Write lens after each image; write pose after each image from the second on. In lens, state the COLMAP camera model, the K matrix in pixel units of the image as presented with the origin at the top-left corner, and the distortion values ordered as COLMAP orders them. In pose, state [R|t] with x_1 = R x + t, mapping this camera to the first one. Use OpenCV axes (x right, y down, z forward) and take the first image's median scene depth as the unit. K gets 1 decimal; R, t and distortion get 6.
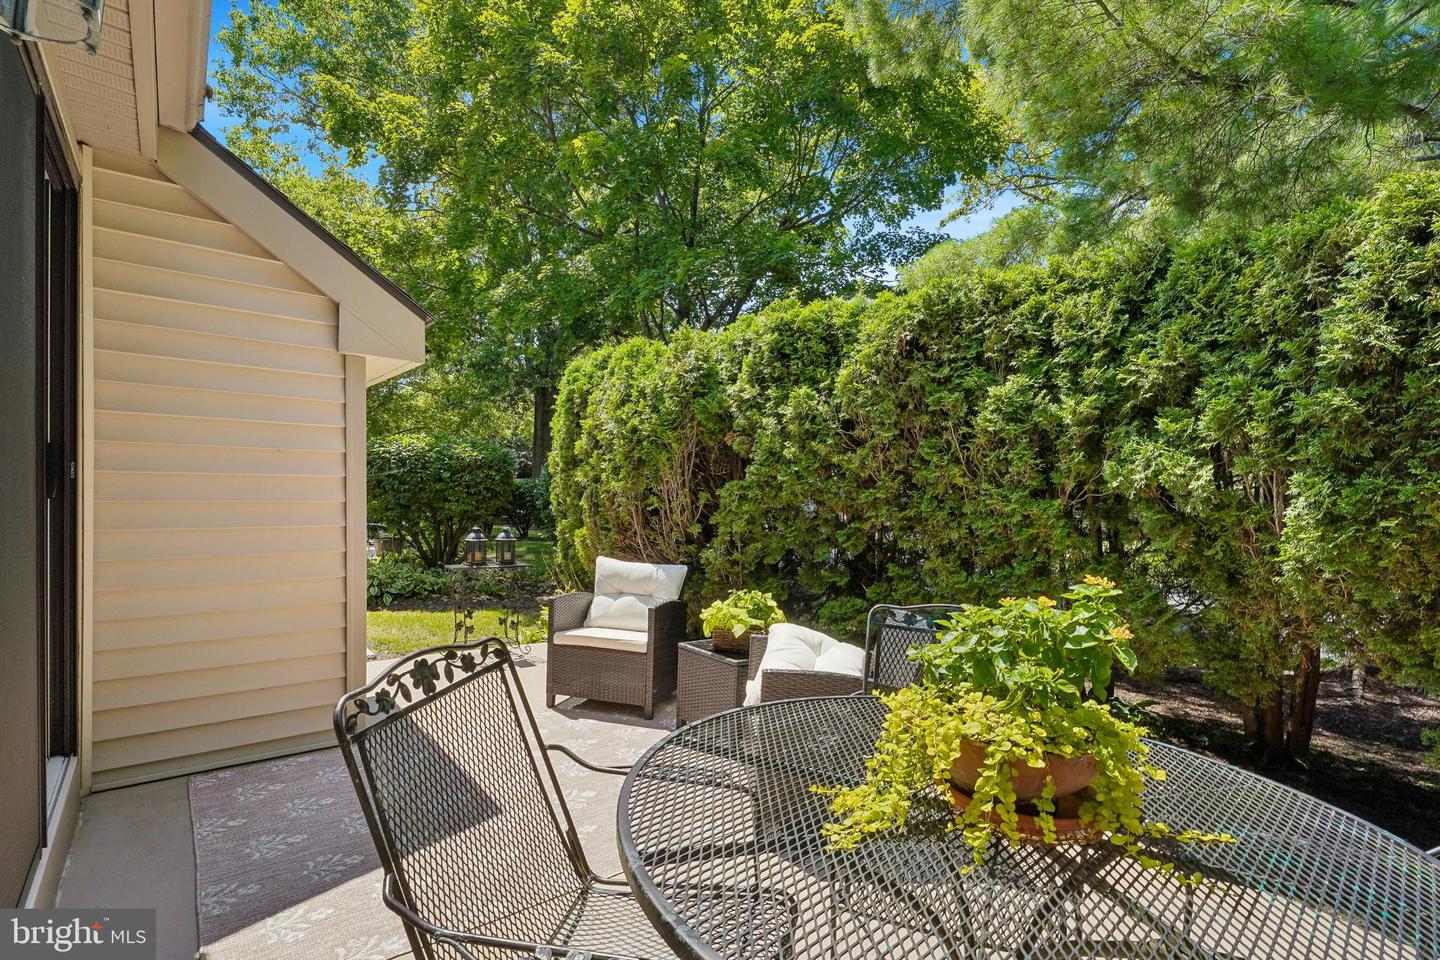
lens RADIAL K [[652.1, 0, 720.7], [0, 652.1, 482.8], [0, 0, 1]] dist [0.001226, -0.000545]
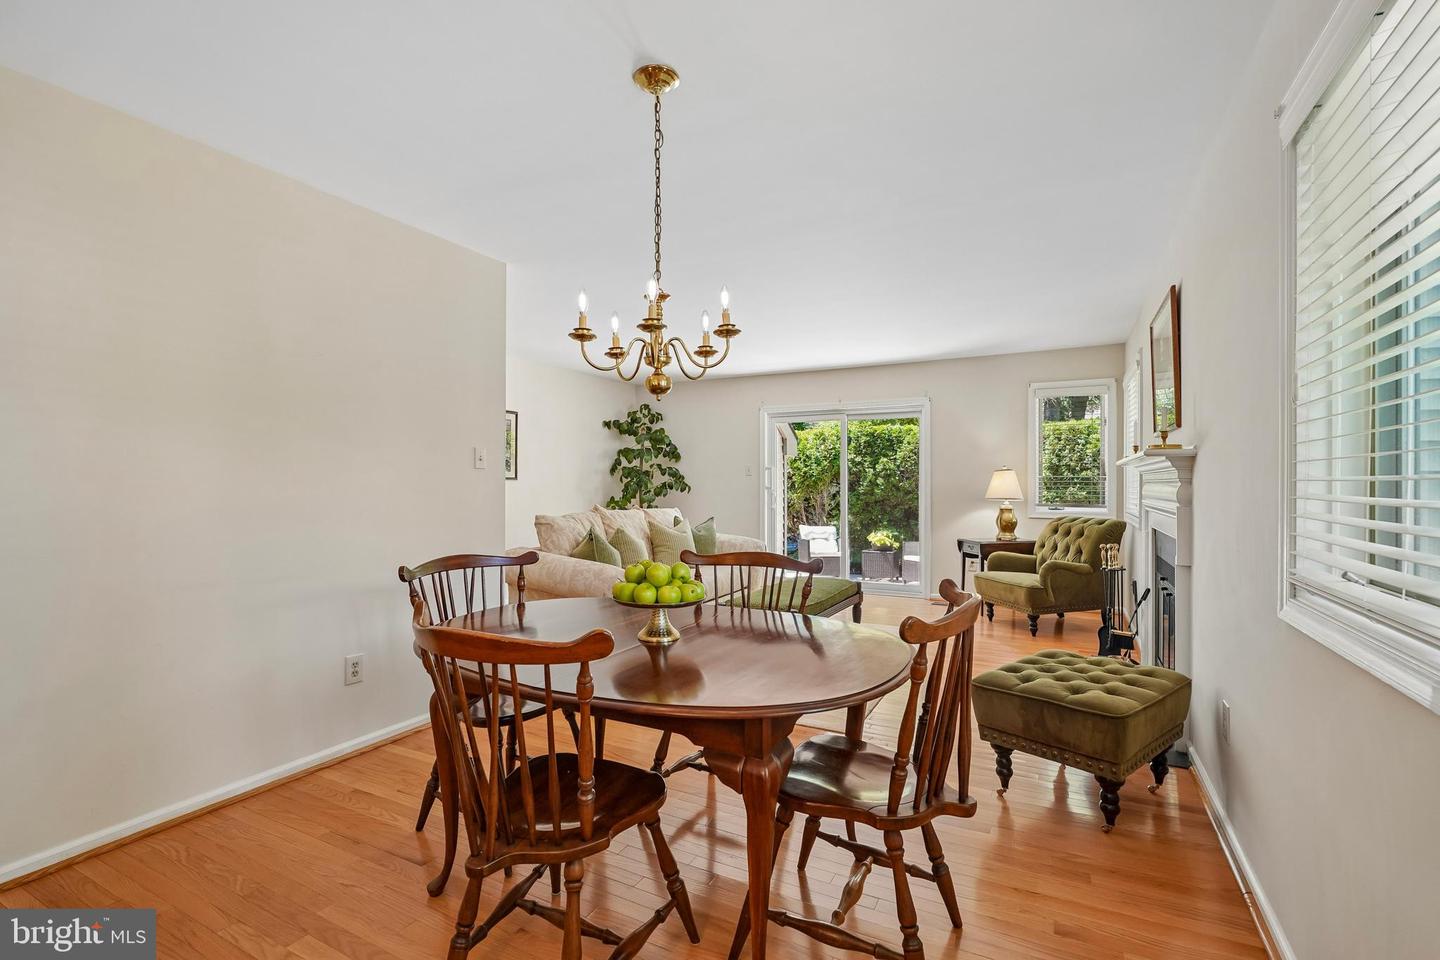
lens RADIAL K [[652.1, 0, 720.1], [0, 652.1, 482.8], [0, 0, 1]] dist [0.001226, -0.000545]
pose [[0.926464, -0.023918, 0.375623, -1.538669], [0.025912, 0.999664, -0.000257, -0.058765], [-0.375491, 0.009971, 0.926772, -1.286969]]
